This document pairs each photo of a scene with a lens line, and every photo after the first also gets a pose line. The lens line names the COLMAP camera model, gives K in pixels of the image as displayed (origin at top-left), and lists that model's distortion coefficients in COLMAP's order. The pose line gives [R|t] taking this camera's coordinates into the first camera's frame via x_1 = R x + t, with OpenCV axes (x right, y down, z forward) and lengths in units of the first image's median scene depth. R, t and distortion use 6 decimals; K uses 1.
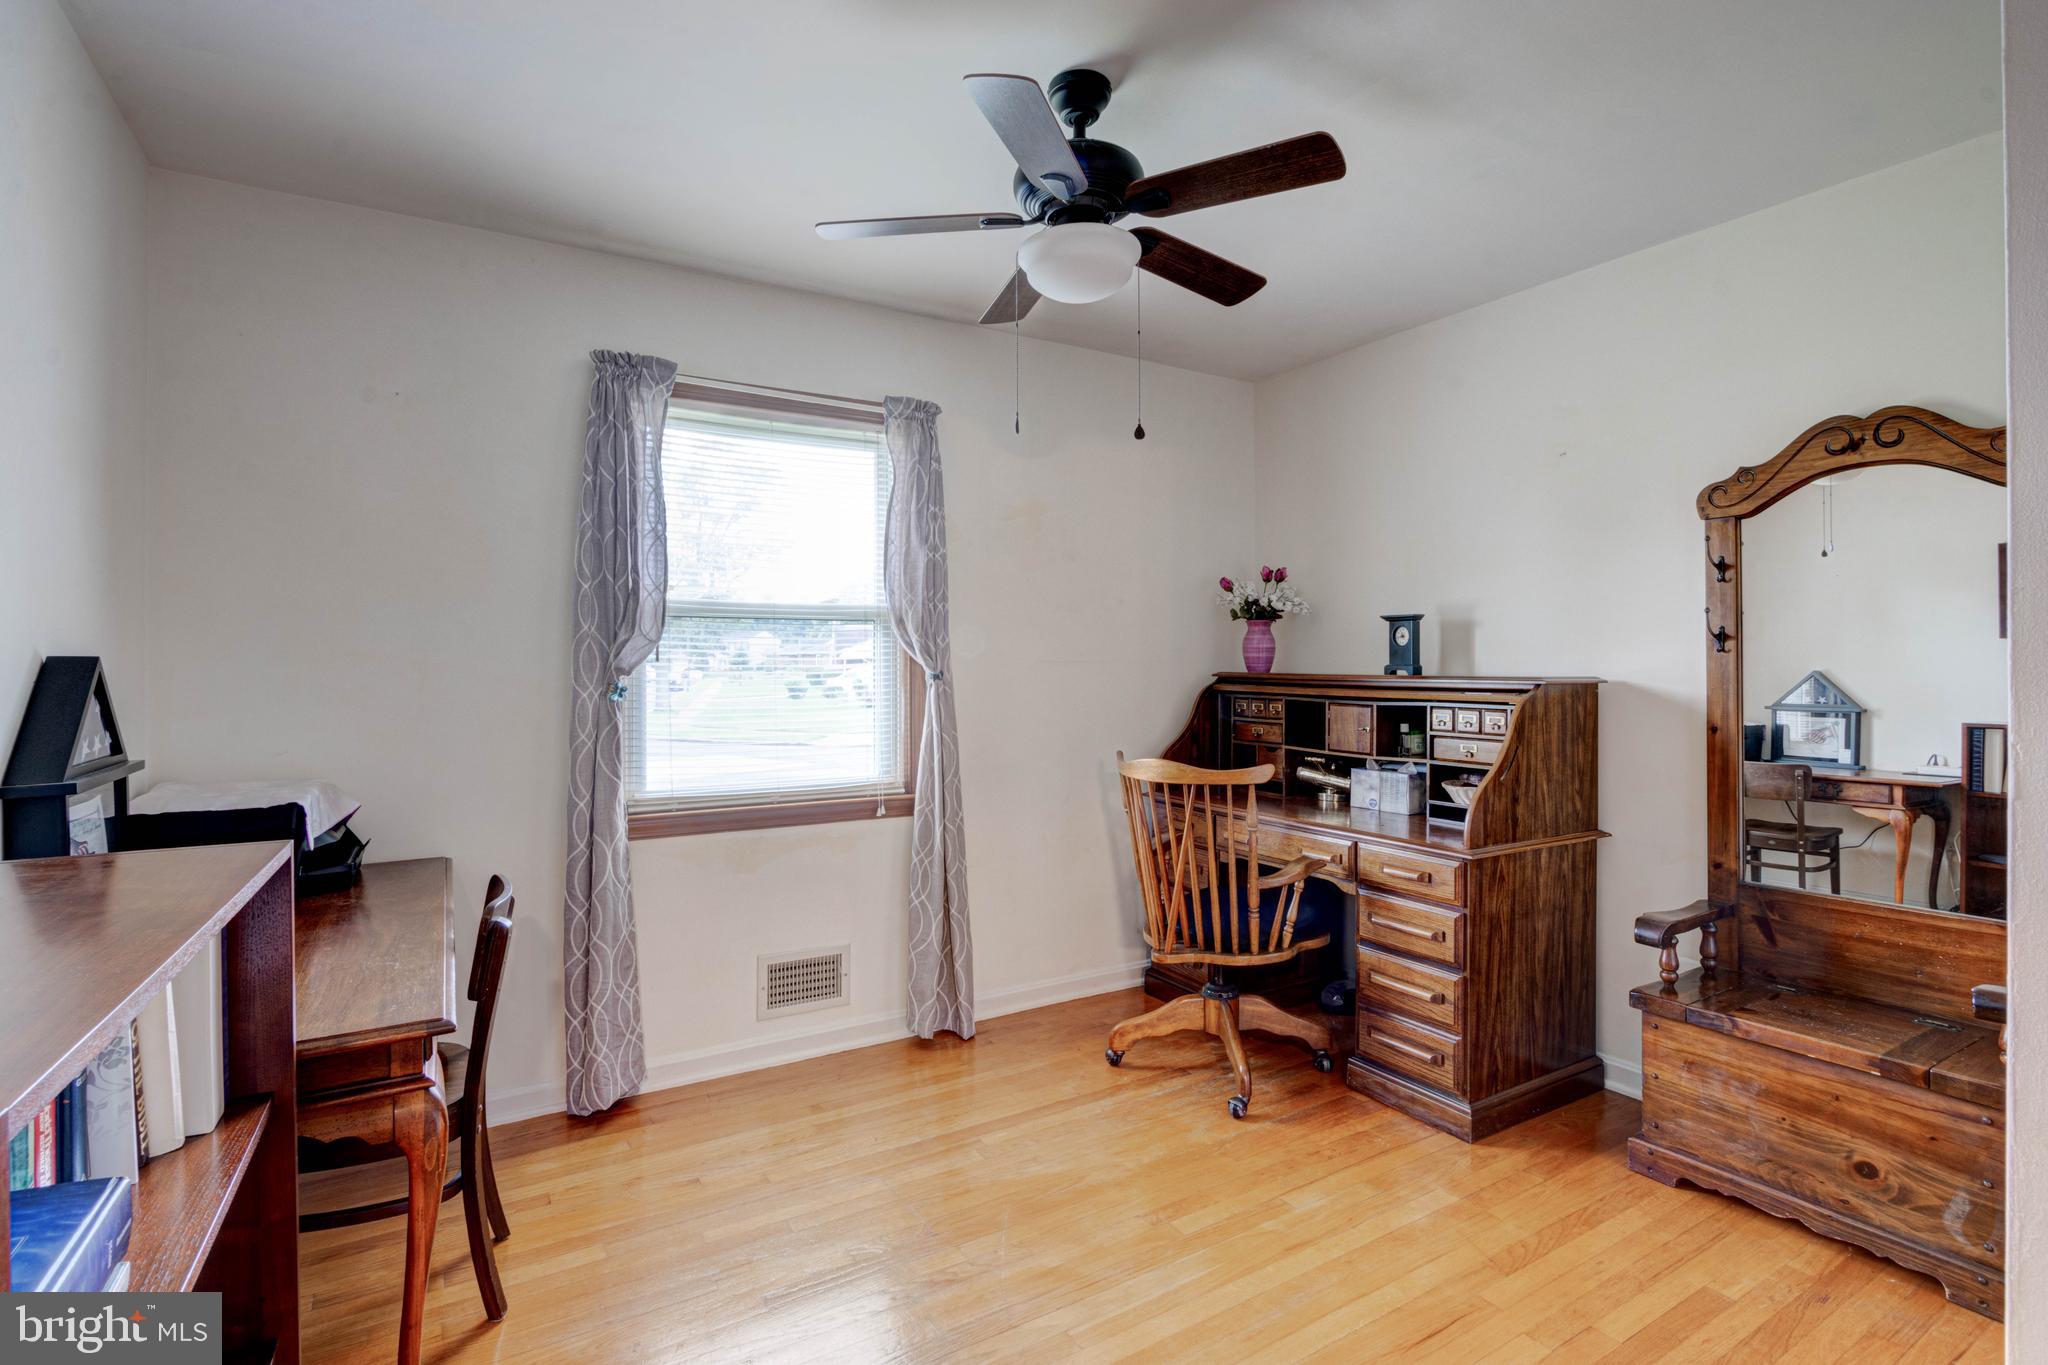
lens RADIAL K [[976.5, 0, 1017.6], [0, 976.5, 660.1], [0, 0, 1]] dist [-0.017215, 0.001354]
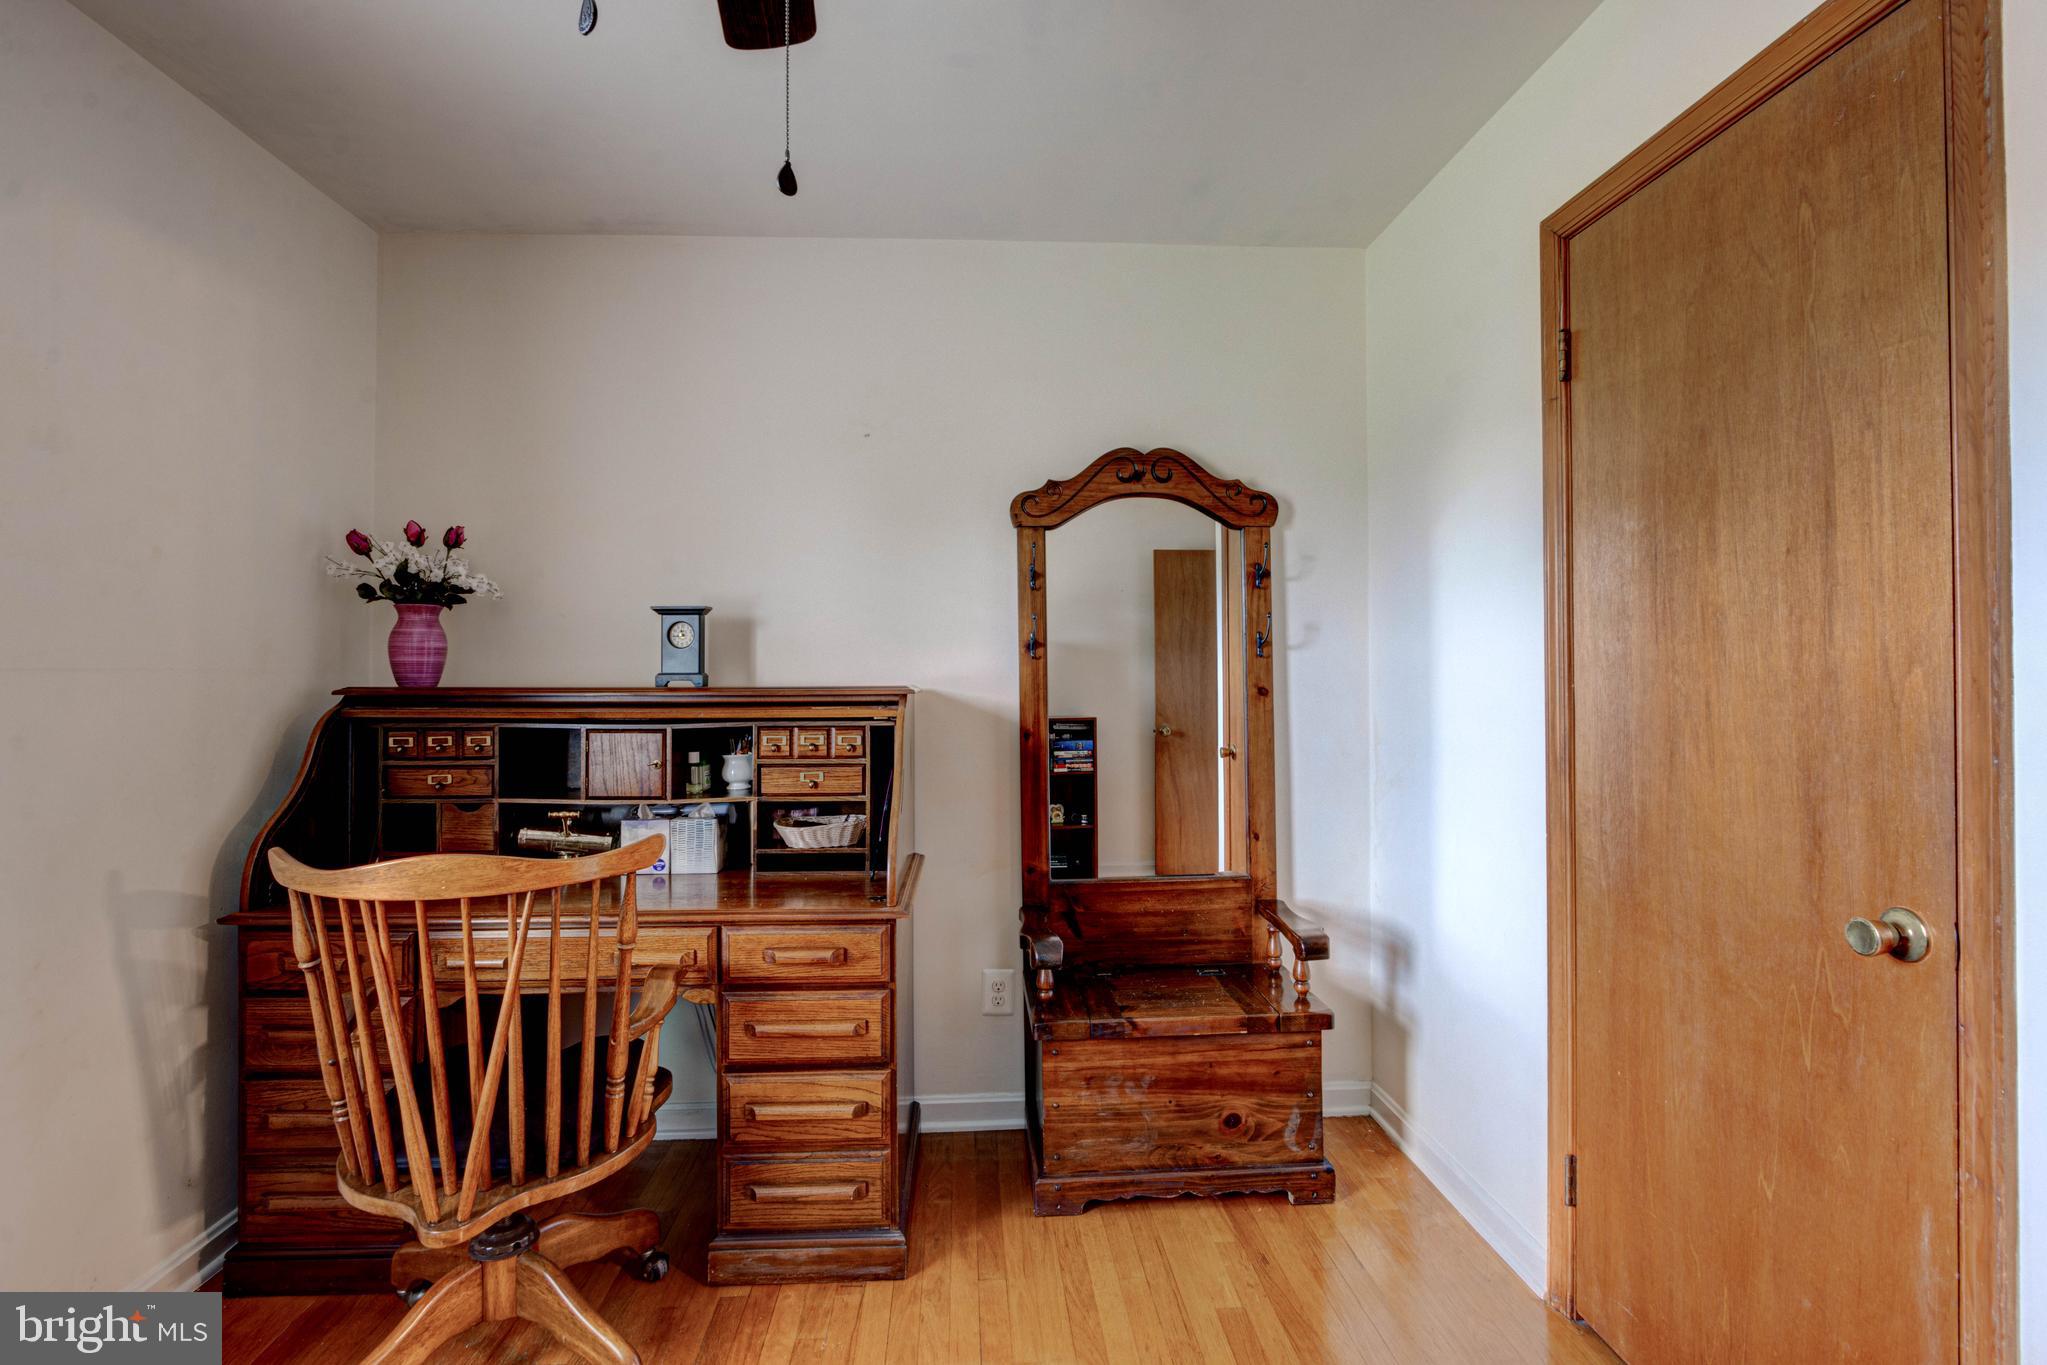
lens RADIAL K [[976.0, 0, 1017.1], [0, 976.0, 660.1], [0, 0, 1]] dist [-0.017215, 0.001354]
pose [[0.467568, 0.008833, 0.883913, -0.186322], [0.001901, 0.999938, -0.010998, 0.004379], [-0.883955, 0.006823, 0.467522, 0.534048]]
